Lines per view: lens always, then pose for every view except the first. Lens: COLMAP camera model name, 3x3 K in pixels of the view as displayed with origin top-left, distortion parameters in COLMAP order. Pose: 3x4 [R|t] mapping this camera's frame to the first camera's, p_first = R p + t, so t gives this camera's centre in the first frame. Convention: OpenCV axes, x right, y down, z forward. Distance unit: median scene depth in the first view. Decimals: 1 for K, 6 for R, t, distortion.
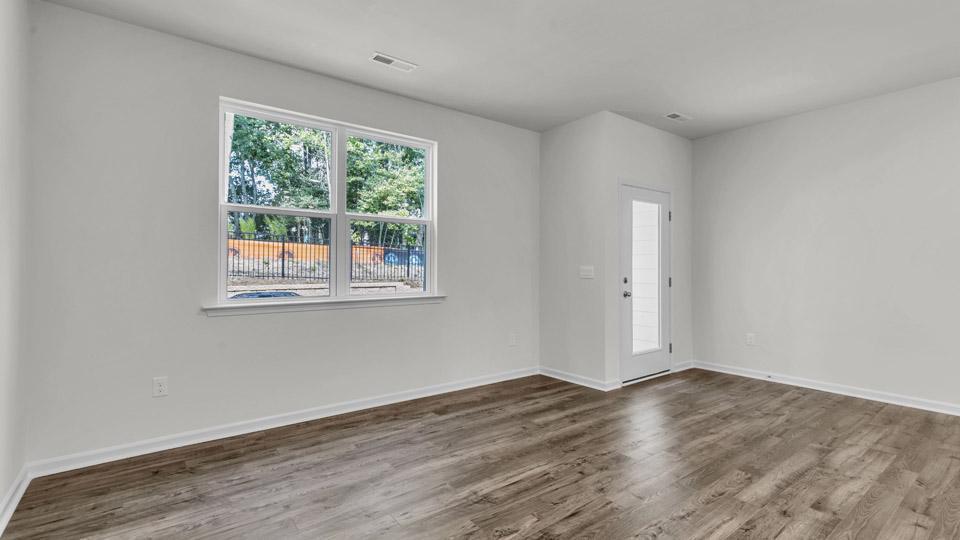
lens RADIAL K [[433.9, 0, 486.7], [0, 433.9, 272.9], [0, 0, 1]] dist [0.009655, -0.002619]
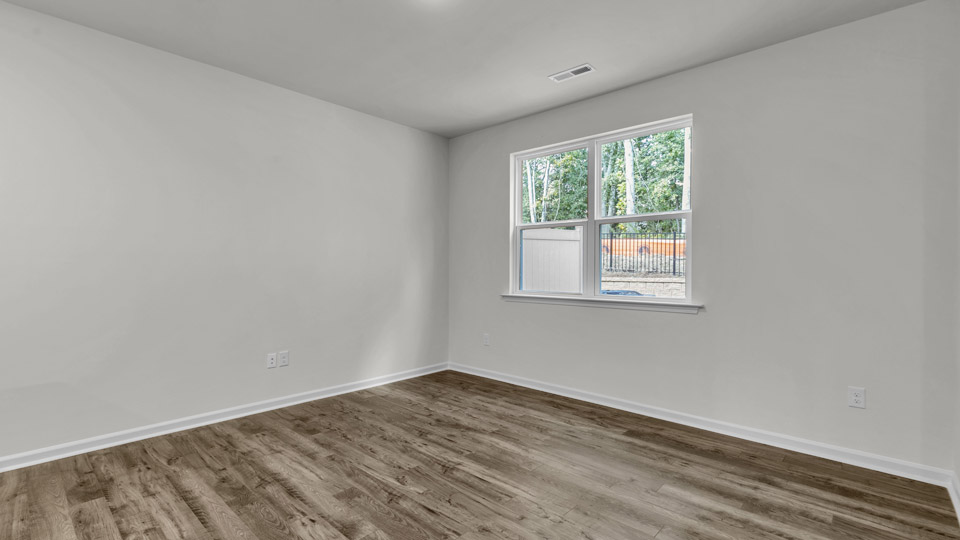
lens RADIAL K [[433.9, 0, 478.0], [0, 433.9, 276.3], [0, 0, 1]] dist [0.009655, -0.002619]
pose [[0.173073, 0.020280, -0.984700, 0.928463], [-0.015881, 0.999715, 0.017798, -0.011595], [0.984781, 0.012558, 0.173346, 0.707400]]
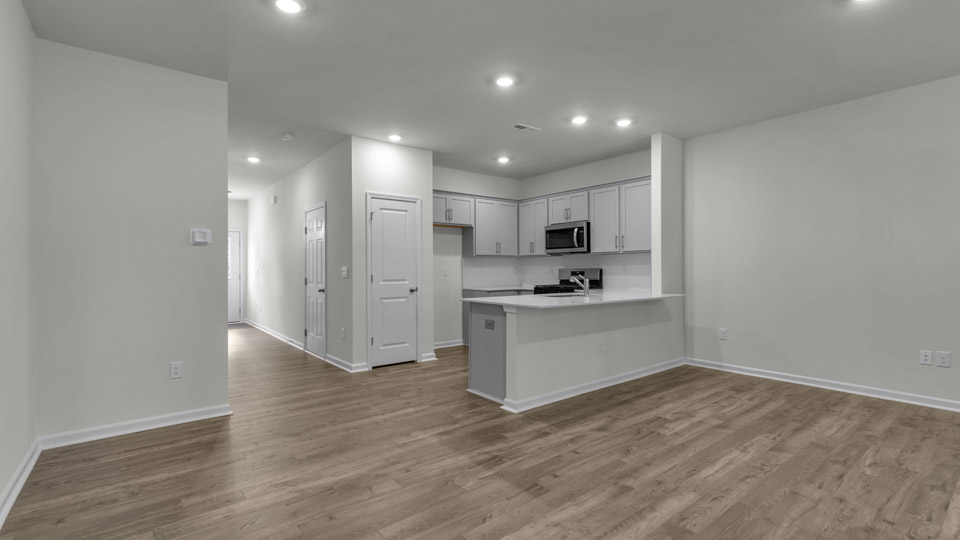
lens RADIAL K [[433.9, 0, 486.3], [0, 433.9, 265.5], [0, 0, 1]] dist [0.009655, -0.002619]
pose [[-0.999755, 0.005125, -0.021549, 0.893079], [0.005040, 0.999979, 0.004022, -0.015494], [0.021569, 0.003912, -0.999760, 1.640253]]
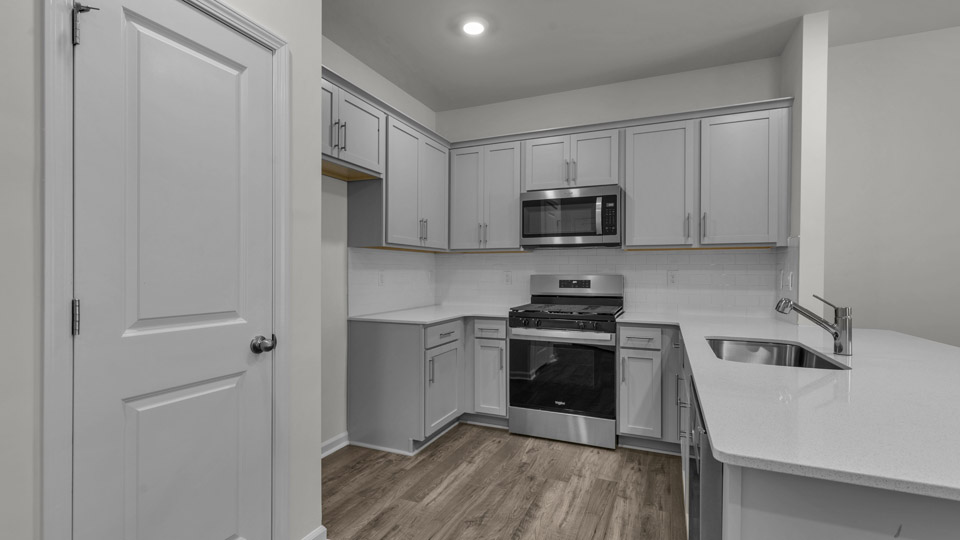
lens RADIAL K [[433.9, 0, 482.4], [0, 433.9, 270.0], [0, 0, 1]] dist [0.009655, -0.002619]
pose [[-0.875438, -0.008844, -0.483249, 1.209741], [-0.012230, 0.999918, 0.003855, -0.003326], [0.483175, 0.009285, -0.875474, 0.300512]]
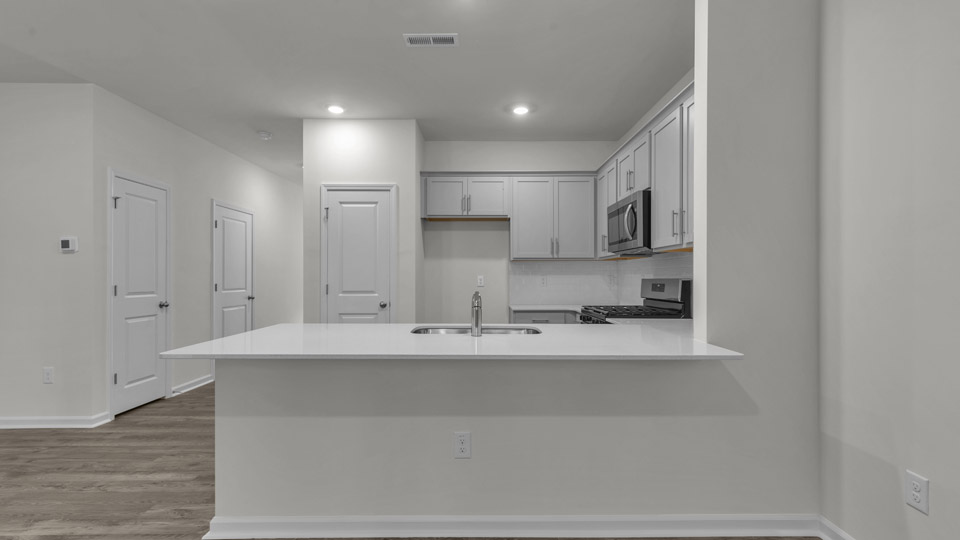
lens RADIAL K [[433.9, 0, 484.2], [0, 433.9, 276.9], [0, 0, 1]] dist [0.009655, -0.002619]
pose [[-0.798365, -0.000644, 0.602173, -0.016972], [0.007292, 0.999916, 0.010736, -0.009660], [-0.602129, 0.012962, -0.798293, 0.655959]]
